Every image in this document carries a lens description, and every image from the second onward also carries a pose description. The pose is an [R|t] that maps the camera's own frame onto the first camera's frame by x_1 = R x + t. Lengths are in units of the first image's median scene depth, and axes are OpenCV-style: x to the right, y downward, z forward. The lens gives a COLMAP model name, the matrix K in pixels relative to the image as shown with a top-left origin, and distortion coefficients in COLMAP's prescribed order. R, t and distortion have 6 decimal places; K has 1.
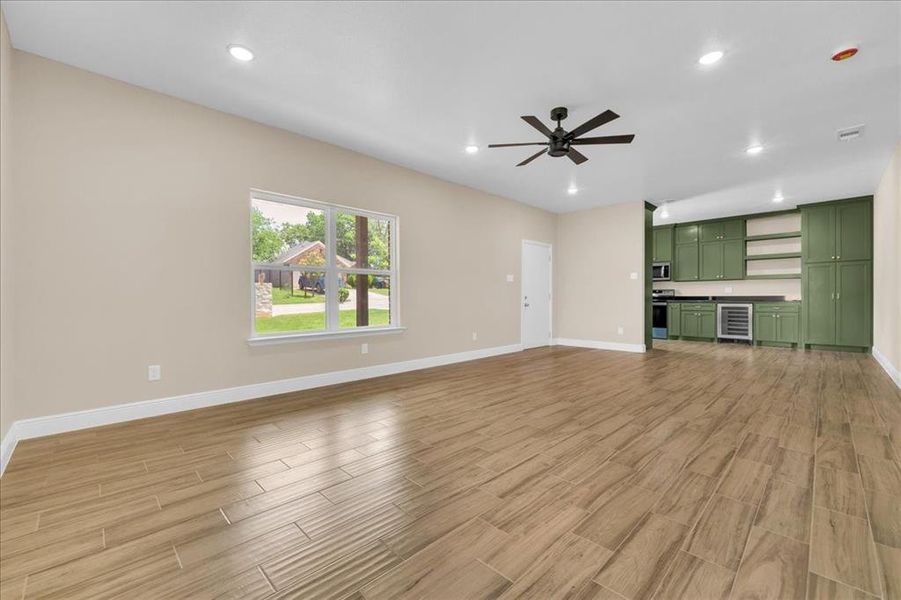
lens RADIAL K [[378.2, 0, 441.0], [0, 378.2, 303.5], [0, 0, 1]] dist [-0.000850, -0.000575]
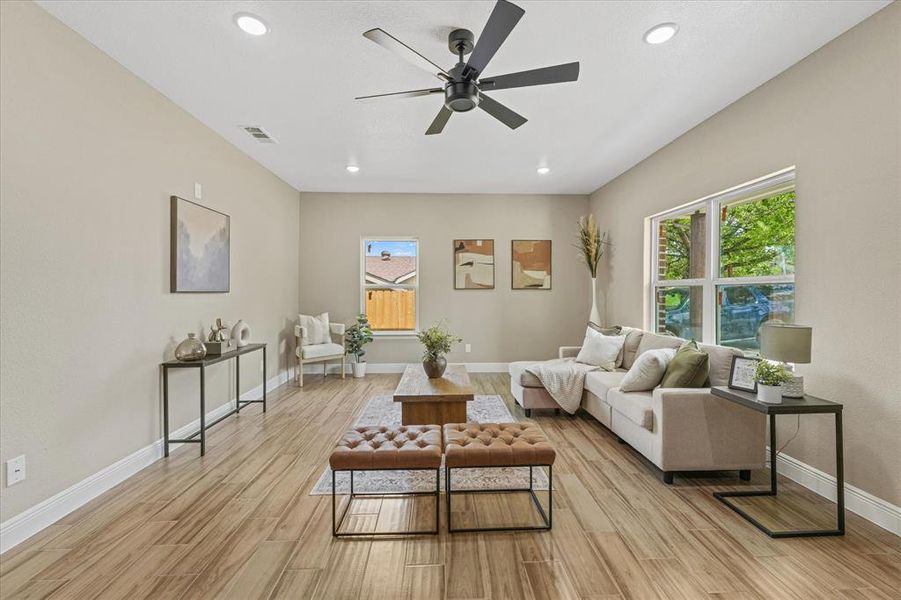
lens RADIAL K [[375.3, 0, 452.6], [0, 375.3, 295.9], [0, 0, 1]] dist [0.002083, 0.000042]
pose [[-0.660589, 0.014626, -0.750605, 0.404736], [-0.009145, 0.999579, 0.027526, -0.049345], [0.750692, 0.025048, -0.660178, 0.720794]]
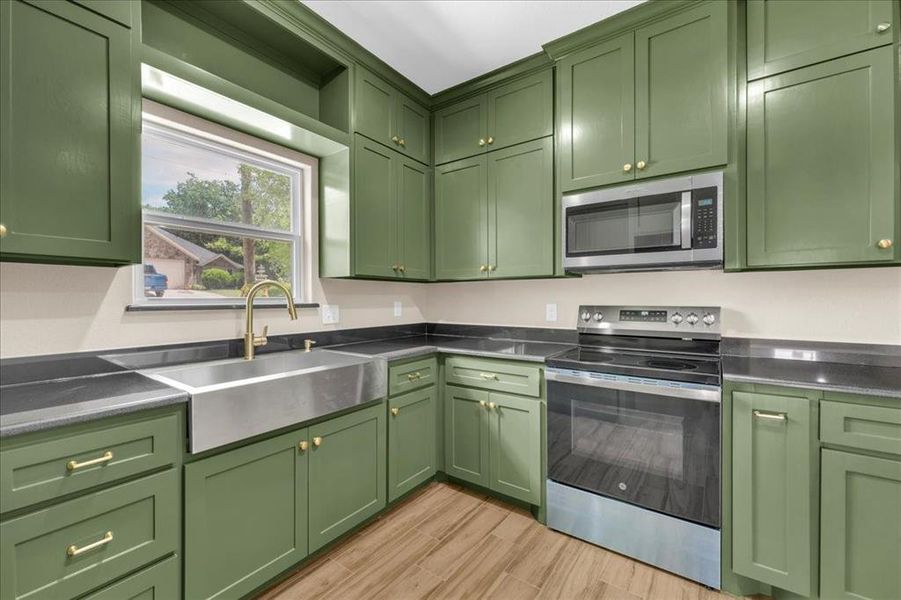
lens RADIAL K [[364.6, 0, 445.9], [0, 364.6, 297.9], [0, 0, 1]] dist [0.010602, -0.010987]
pose [[0.983202, 0.001664, 0.182514, 0.551635], [0.000802, 0.999909, -0.013440, -0.052196], [-0.182520, 0.013360, 0.983111, 1.078701]]
